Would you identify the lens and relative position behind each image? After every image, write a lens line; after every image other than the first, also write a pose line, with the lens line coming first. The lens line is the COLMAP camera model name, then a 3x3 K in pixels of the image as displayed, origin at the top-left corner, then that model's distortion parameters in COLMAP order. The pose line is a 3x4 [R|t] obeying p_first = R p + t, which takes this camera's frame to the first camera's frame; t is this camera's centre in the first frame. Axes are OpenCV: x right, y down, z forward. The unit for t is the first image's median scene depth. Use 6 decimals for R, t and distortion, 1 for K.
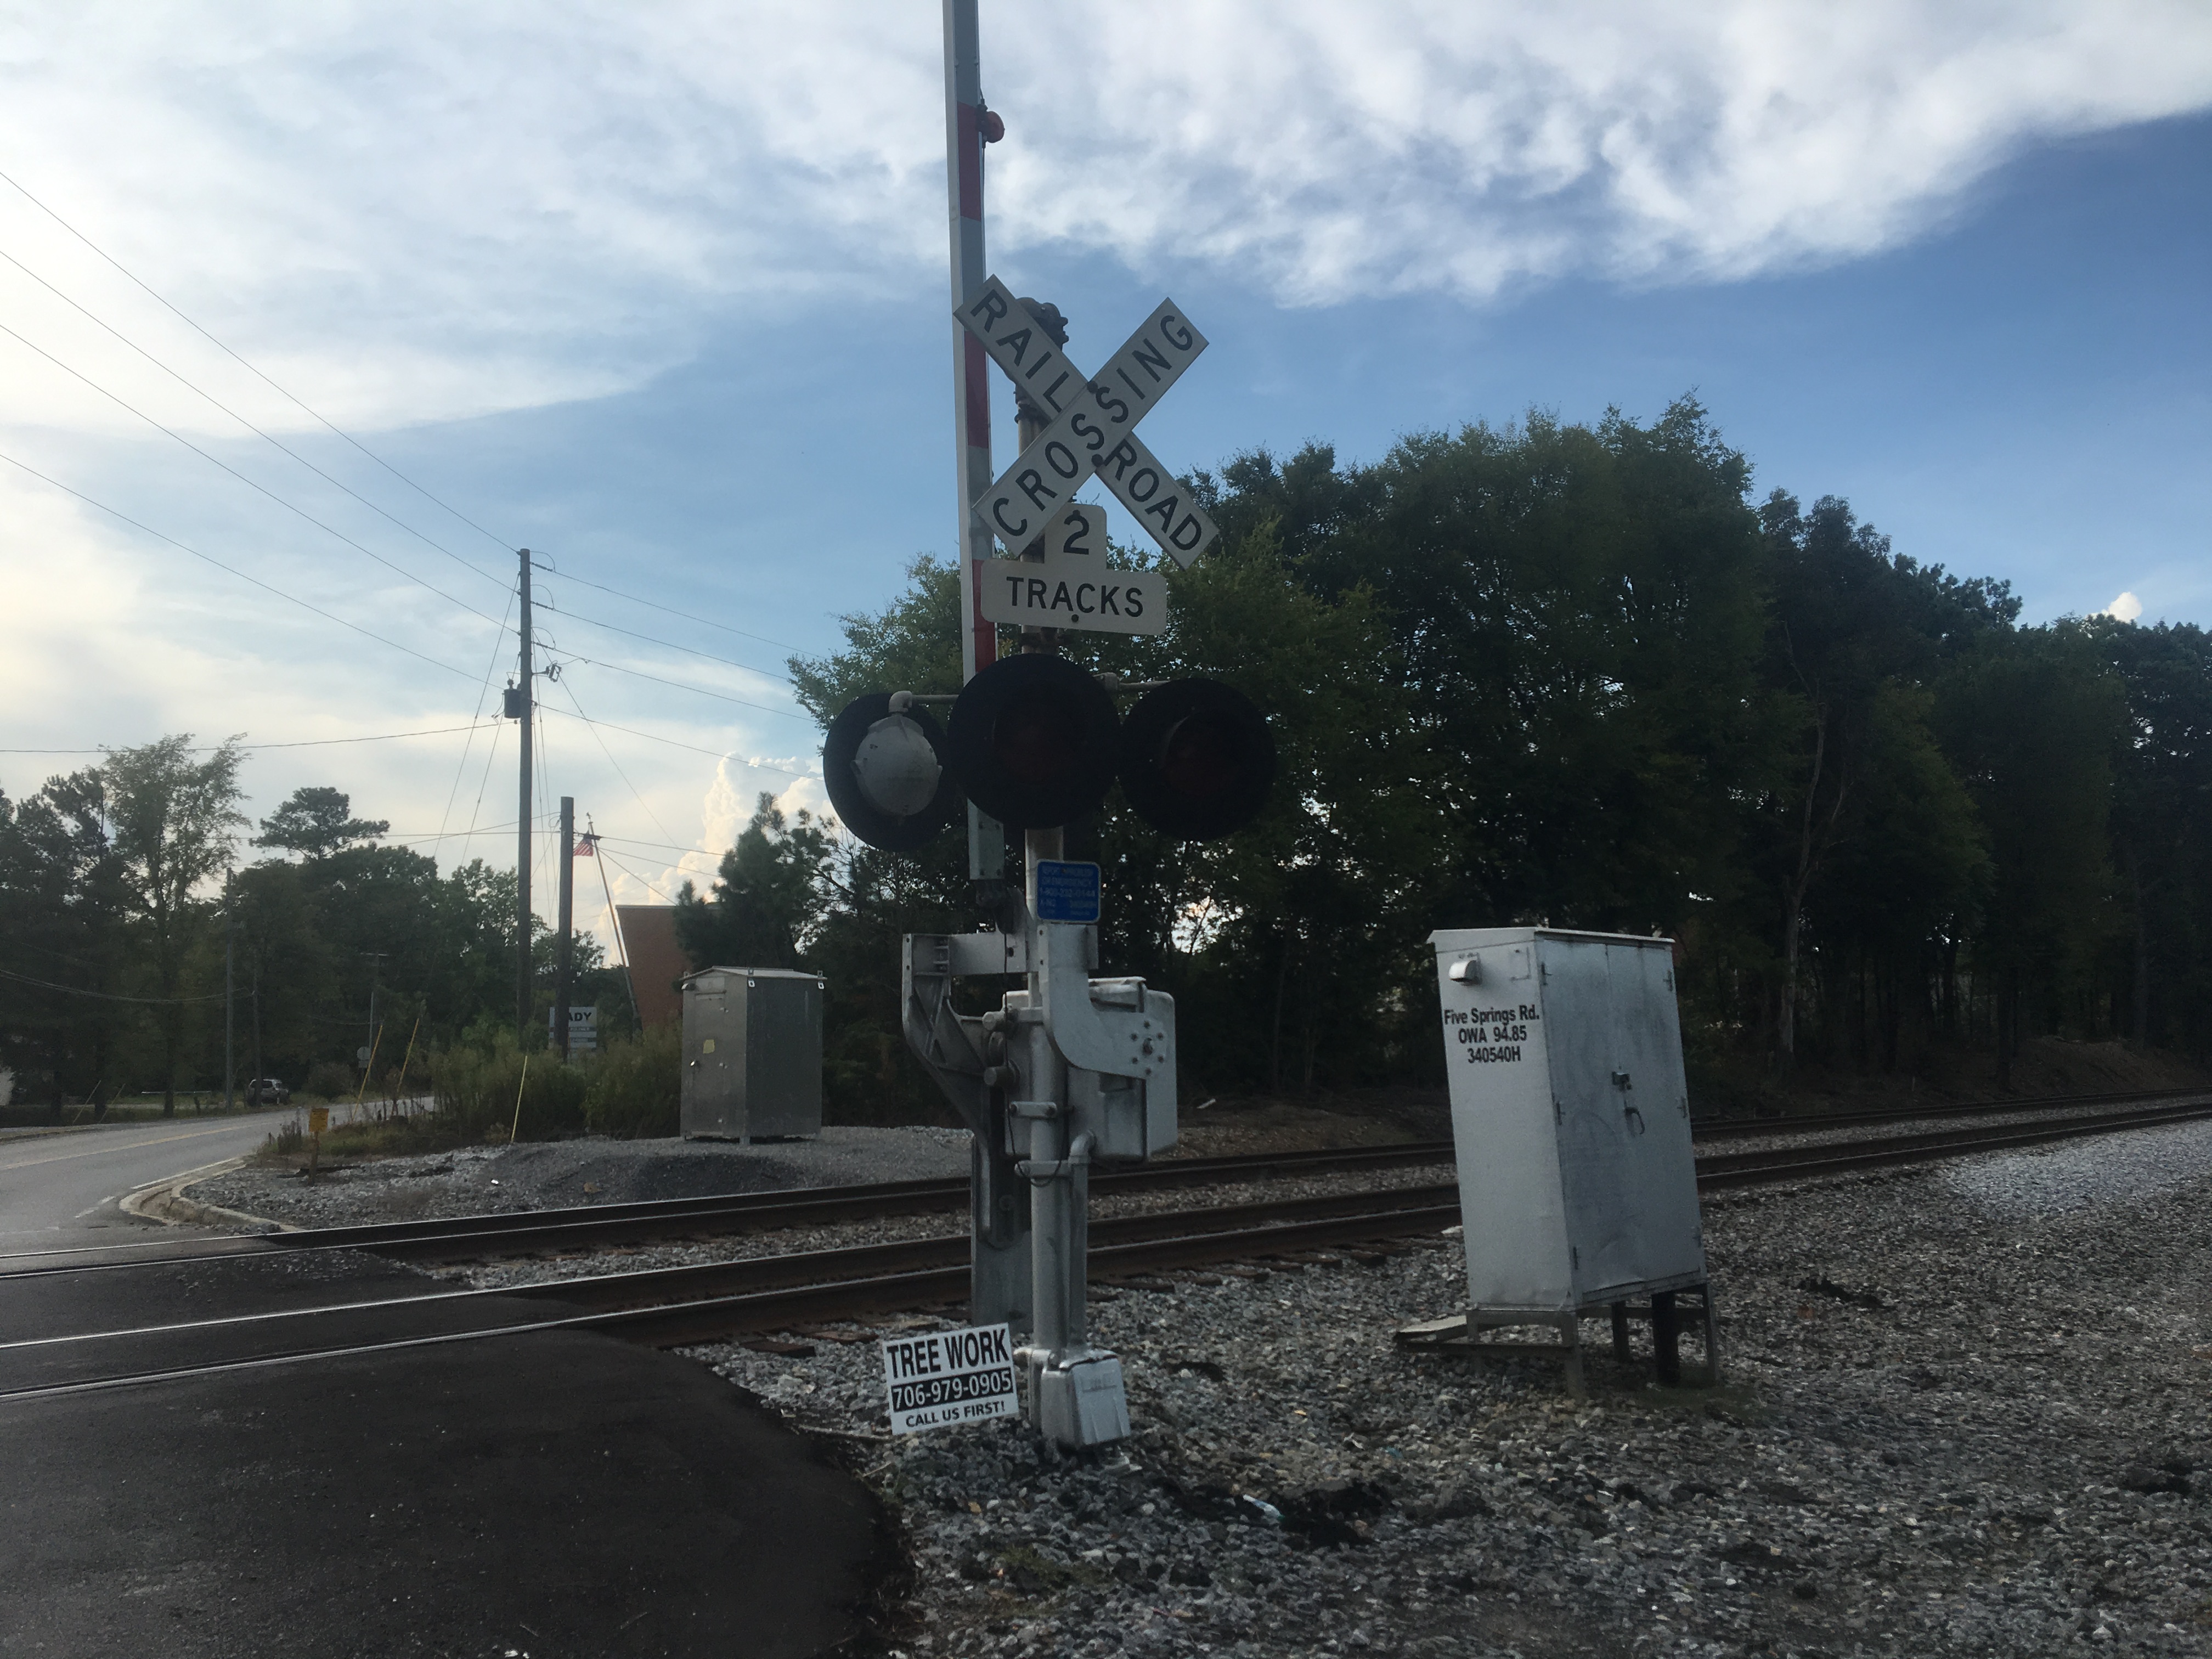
lens RADIAL K [[1826.1, 0, 1082.2], [0, 1826.1, 832.8], [0, 0, 1]] dist [0.074711, -0.125949]
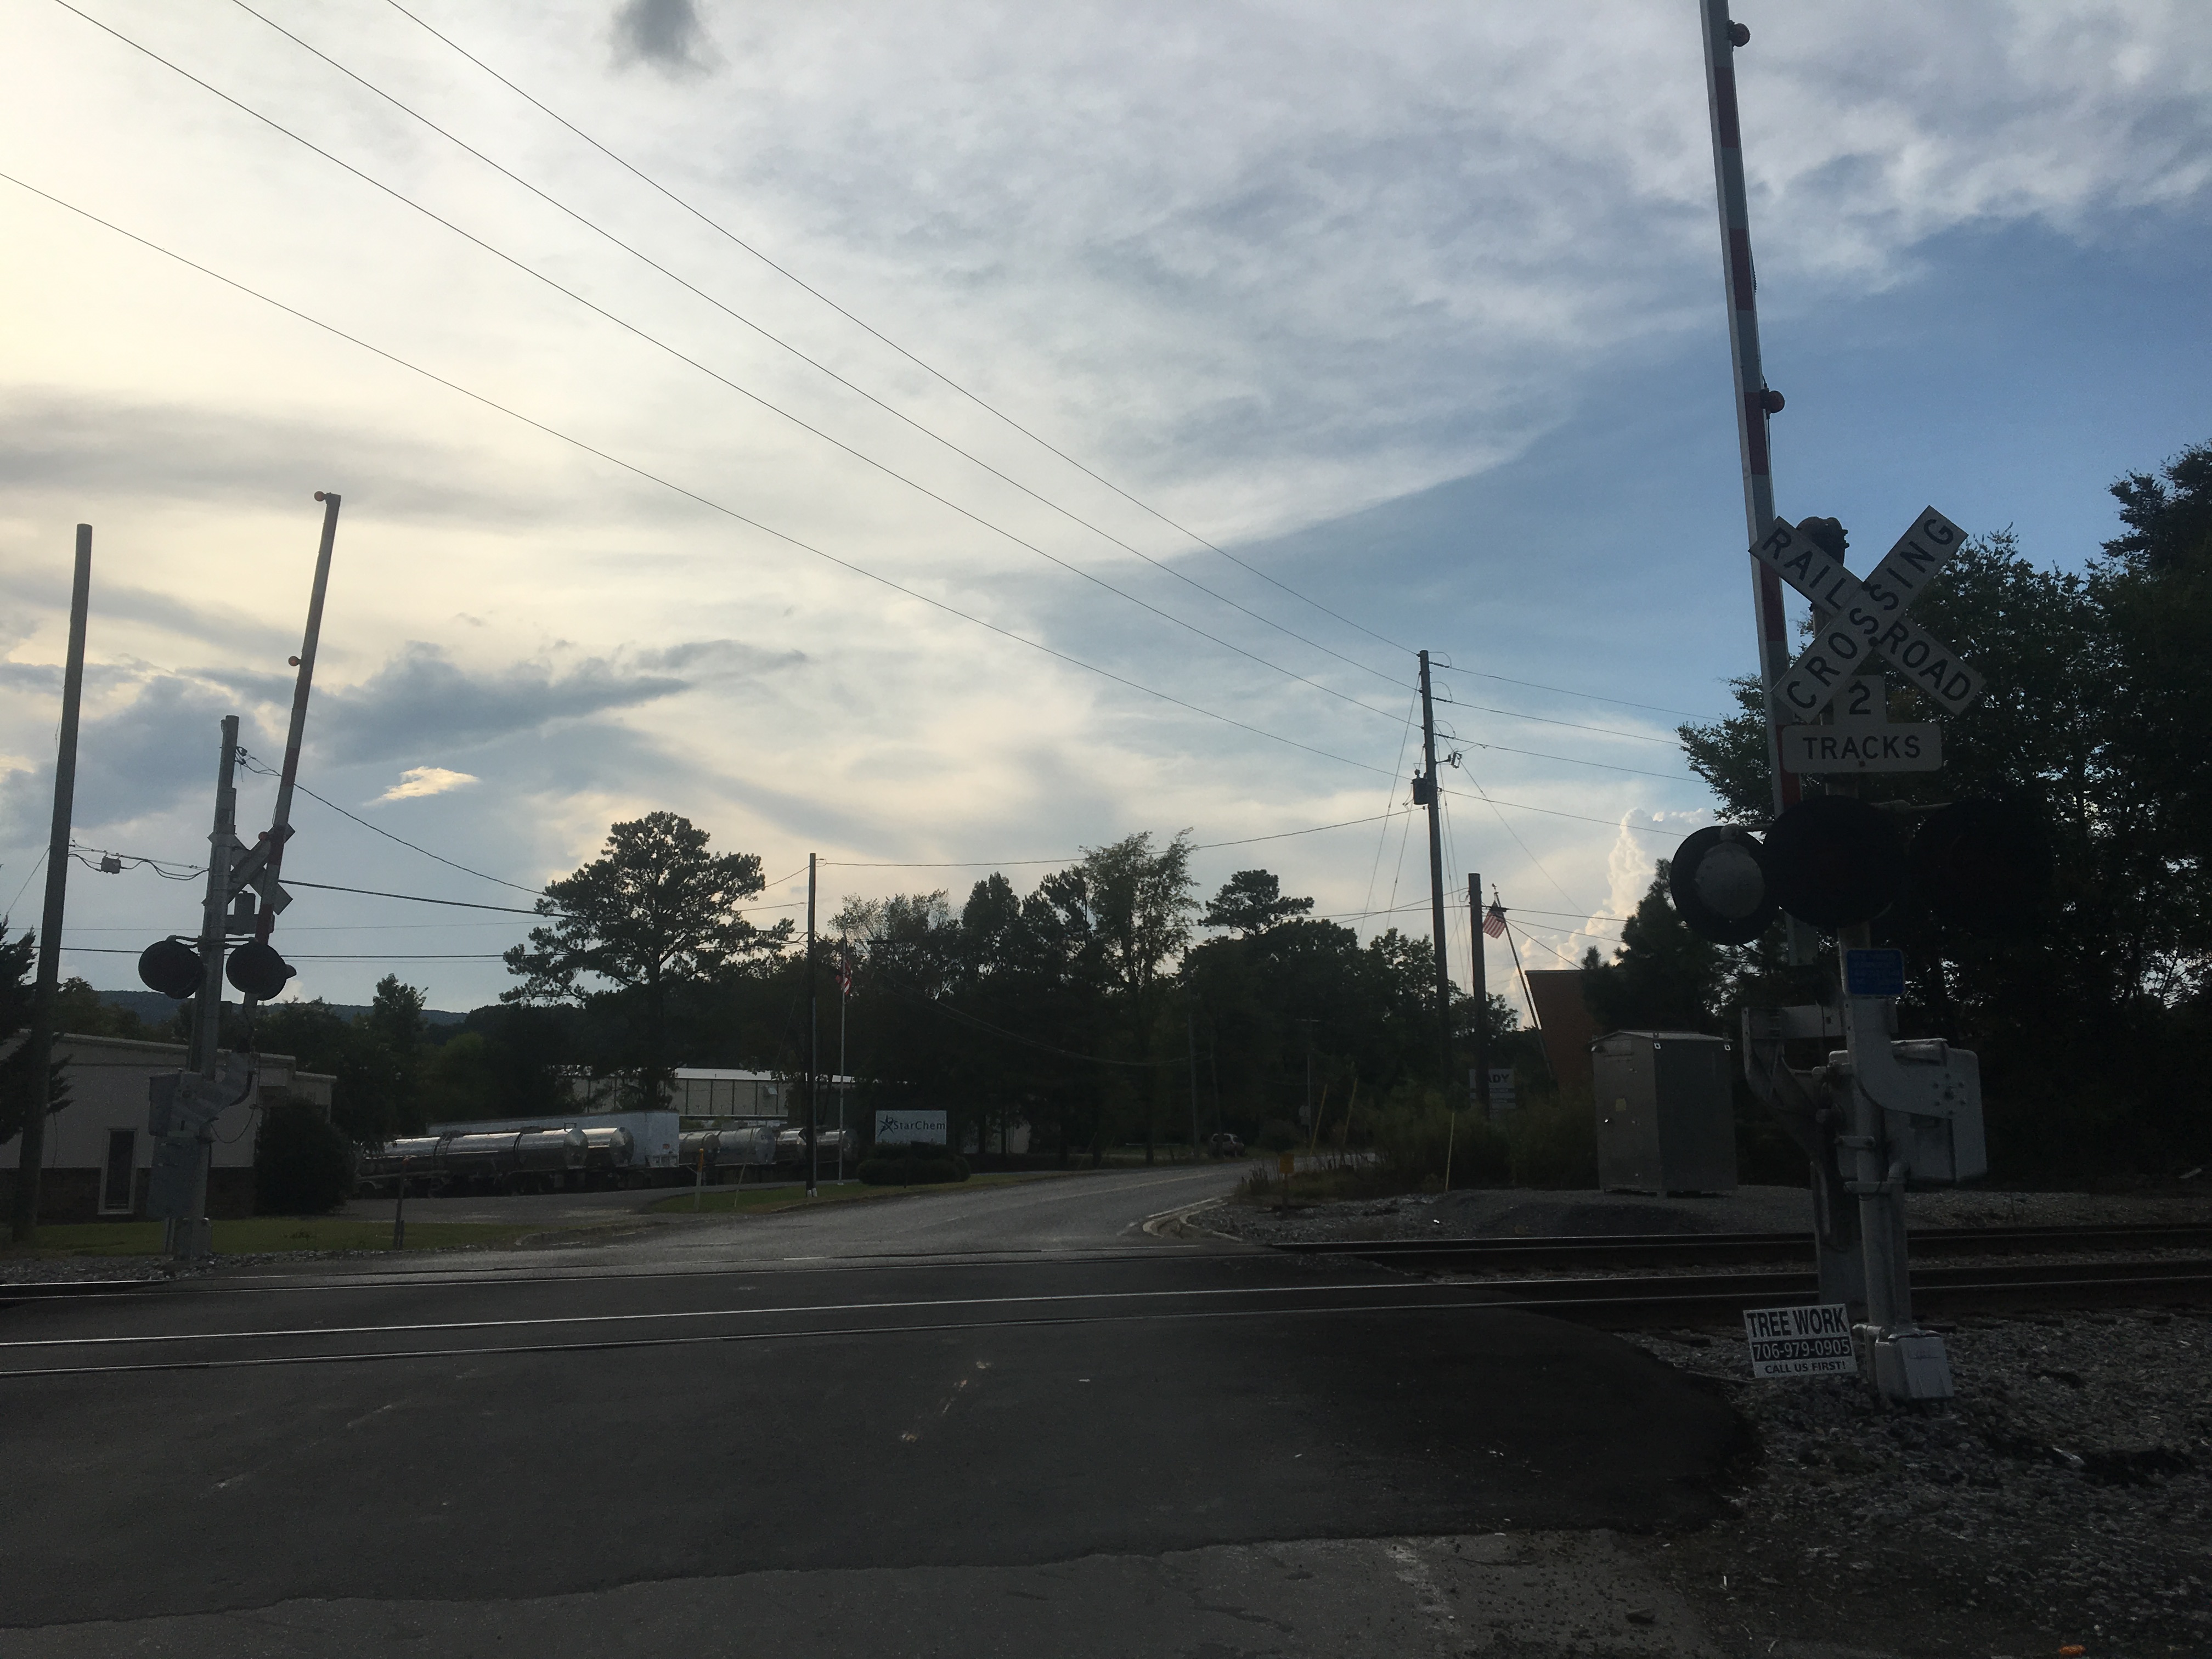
lens RADIAL K [[1815.2, 0, 1065.7], [0, 1815.2, 832.6], [0, 0, 1]] dist [0.057969, -0.084503]
pose [[0.879372, -0.066563, -0.471460, 0.016576], [0.050228, 0.997624, -0.047163, -0.005391], [0.473479, 0.017793, 0.880625, -0.064389]]
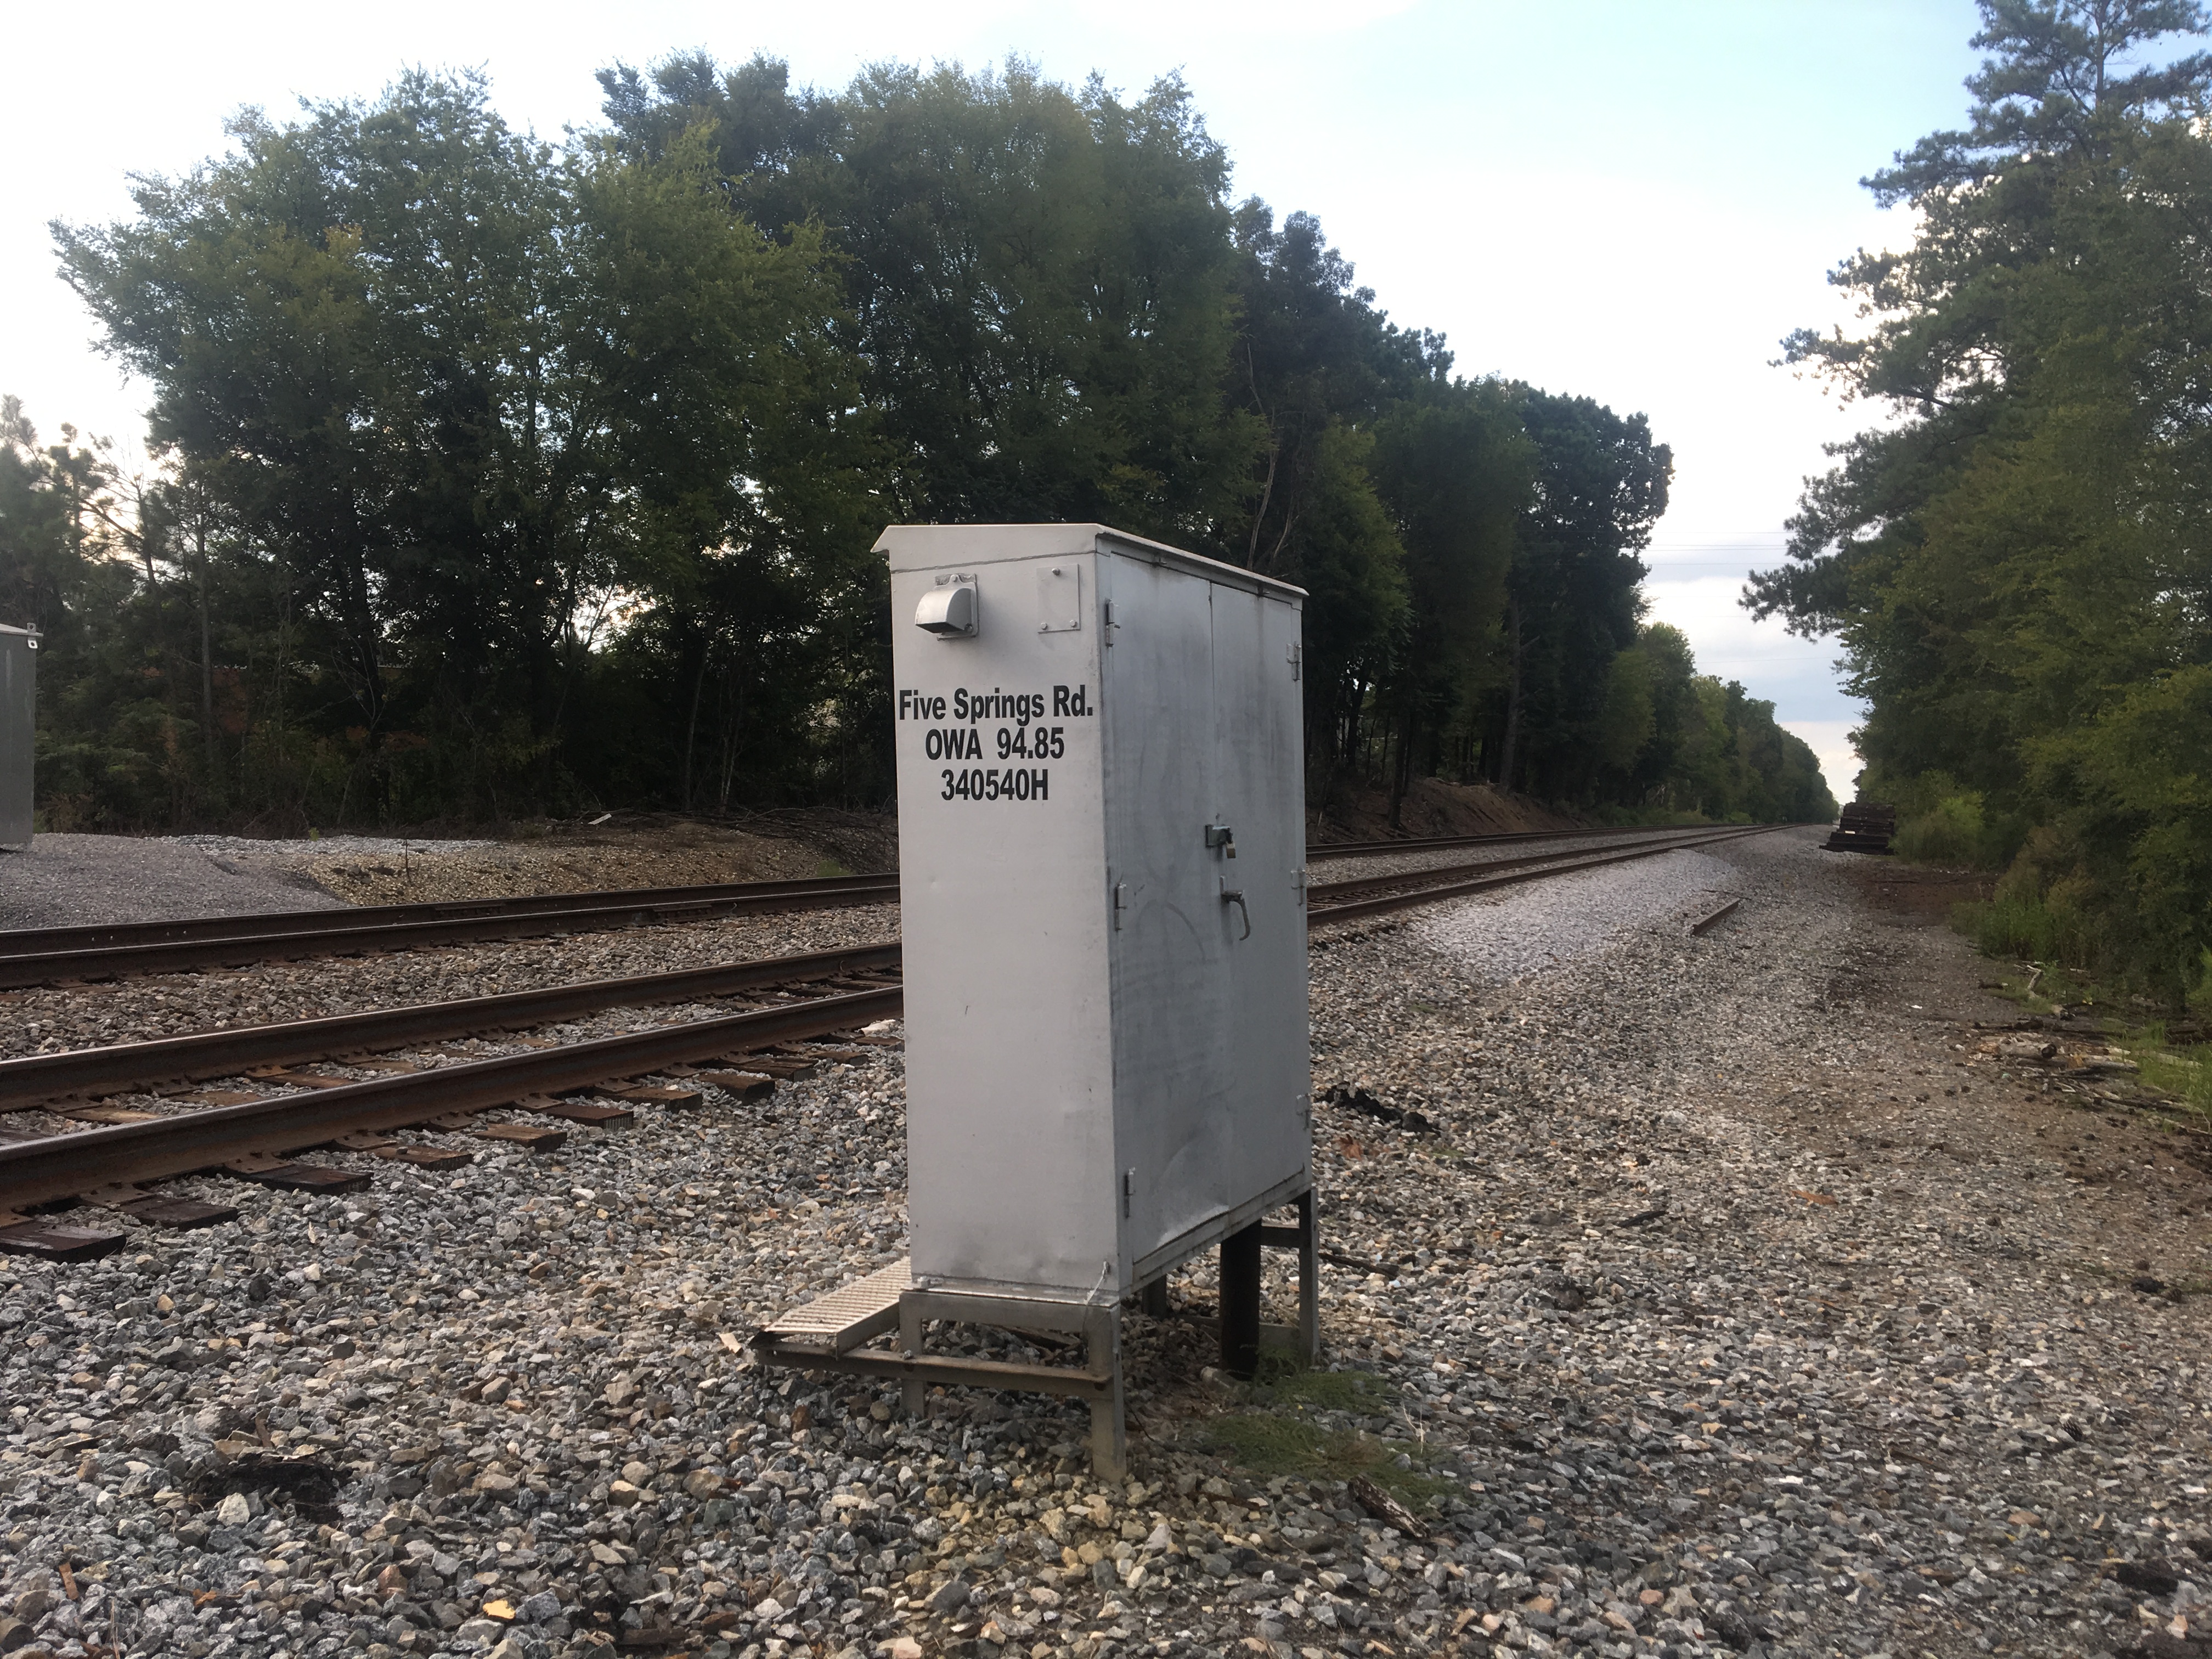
lens RADIAL K [[1801.4, 0, 1106.0], [0, 1801.4, 829.5], [0, 0, 1]] dist [0.127104, -0.165009]
pose [[0.947896, 0.031206, 0.317049, 0.021796], [-0.079265, 0.986997, 0.139837, 0.013638], [-0.308563, -0.157682, 0.938043, 0.116292]]
